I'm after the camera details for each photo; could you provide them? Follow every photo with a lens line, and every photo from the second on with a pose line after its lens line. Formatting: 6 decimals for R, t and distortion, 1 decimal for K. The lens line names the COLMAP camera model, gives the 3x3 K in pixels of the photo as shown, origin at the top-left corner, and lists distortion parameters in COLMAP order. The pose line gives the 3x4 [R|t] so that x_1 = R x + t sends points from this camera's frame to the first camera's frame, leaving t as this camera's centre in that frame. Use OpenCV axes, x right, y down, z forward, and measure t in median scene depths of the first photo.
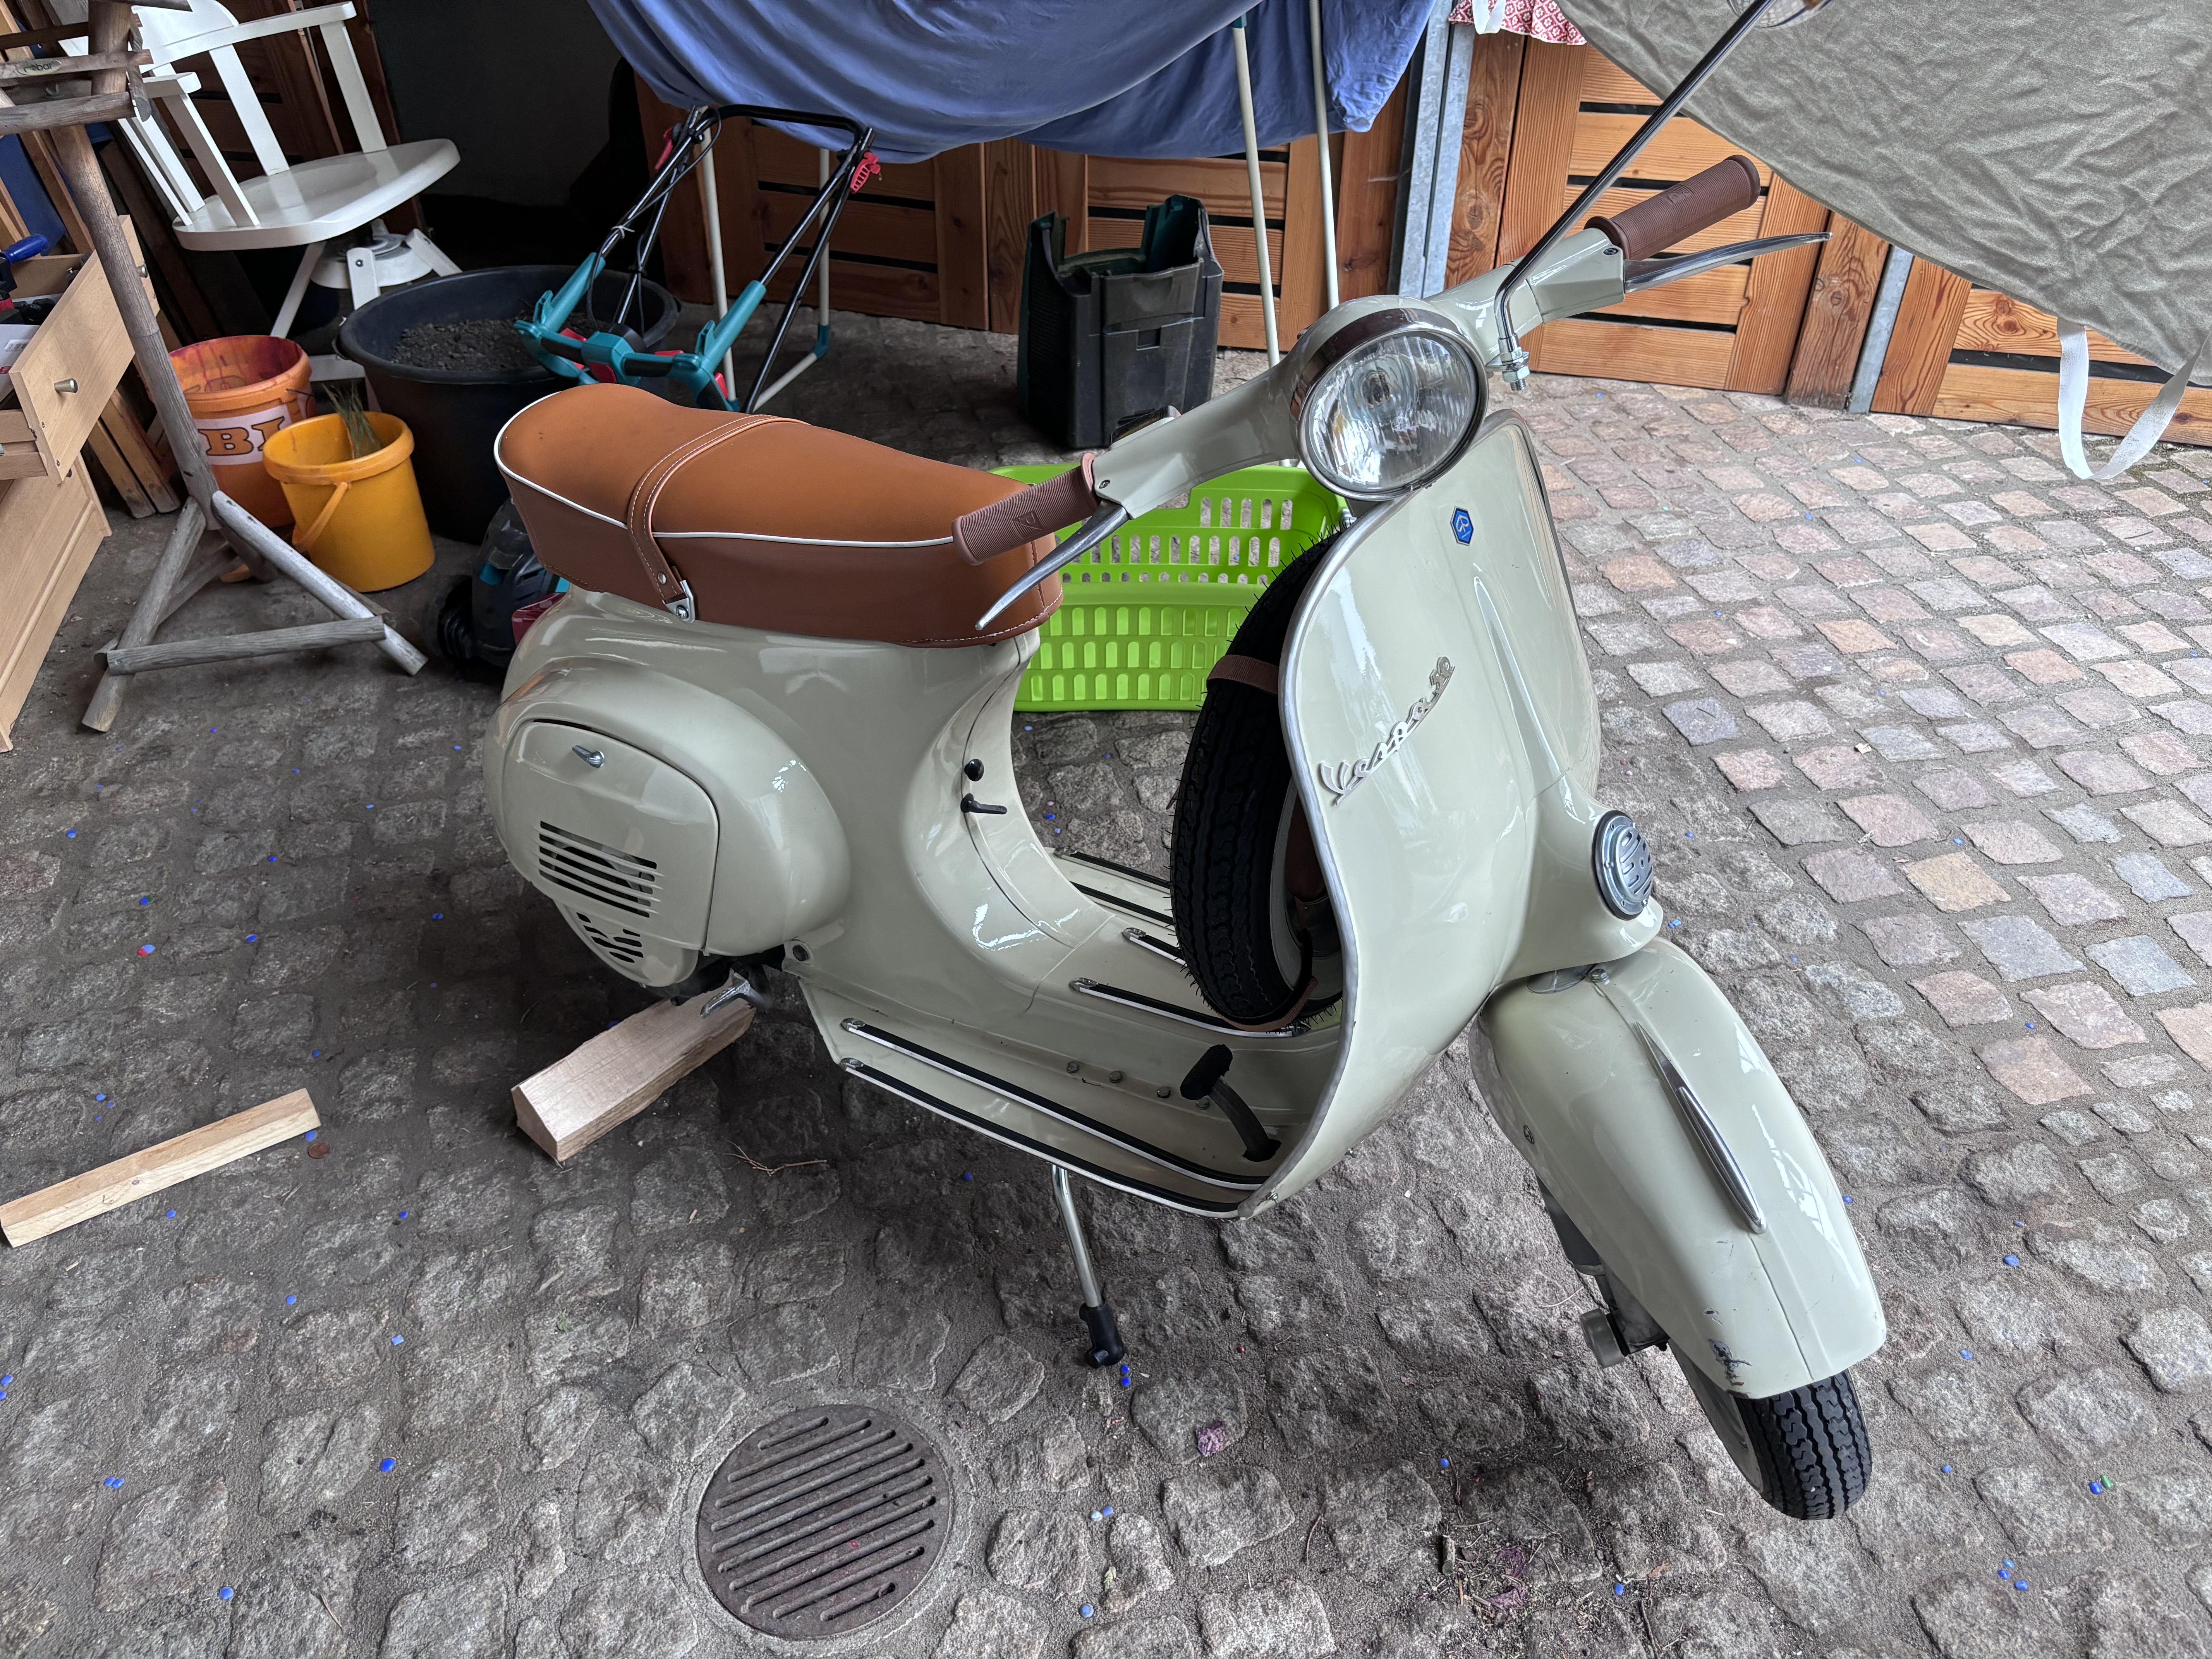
lens RADIAL K [[1690.0, 0, 1120.5], [0, 1690.0, 832.4], [0, 0, 1]] dist [0.044153, -0.097484]
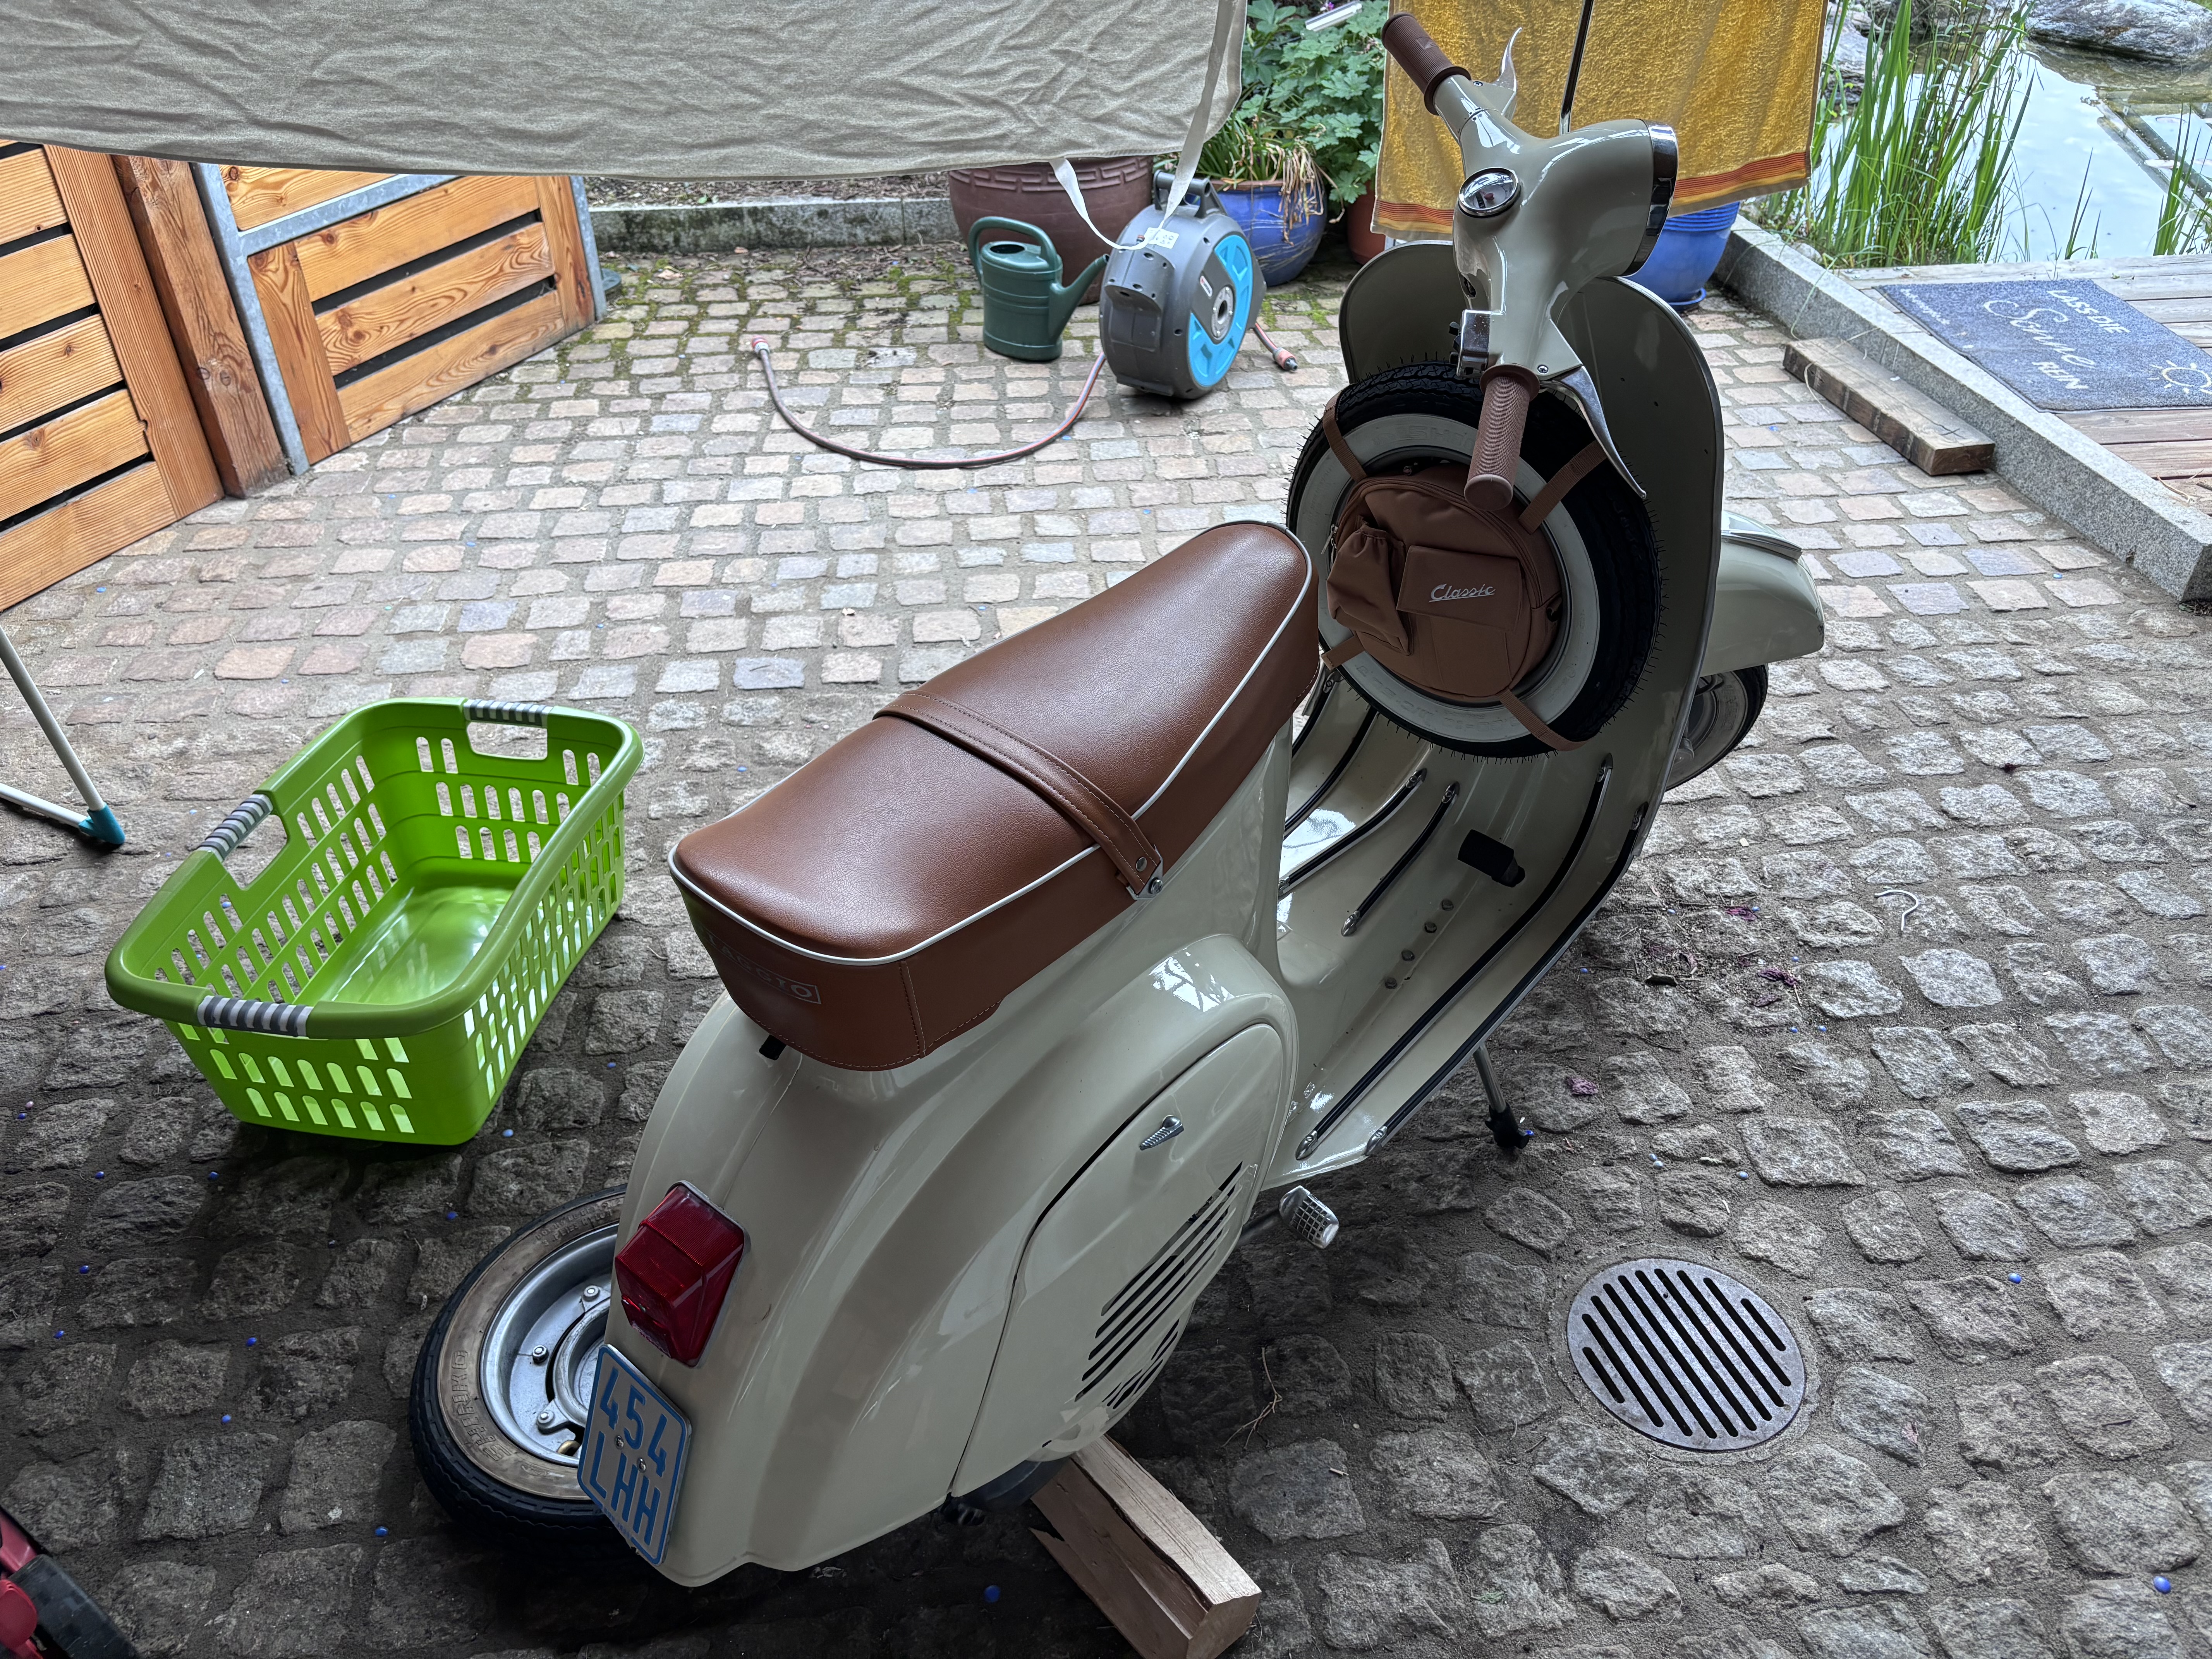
lens RADIAL K [[1690.0, 0, 1120.5], [0, 1690.0, 832.4], [0, 0, 1]] dist [0.044153, -0.097484]
pose [[0.121947, -0.576089, 0.808239, -0.838641], [0.593325, 0.695113, 0.405935, -0.452730], [-0.795672, 0.430046, 0.426575, 0.623046]]
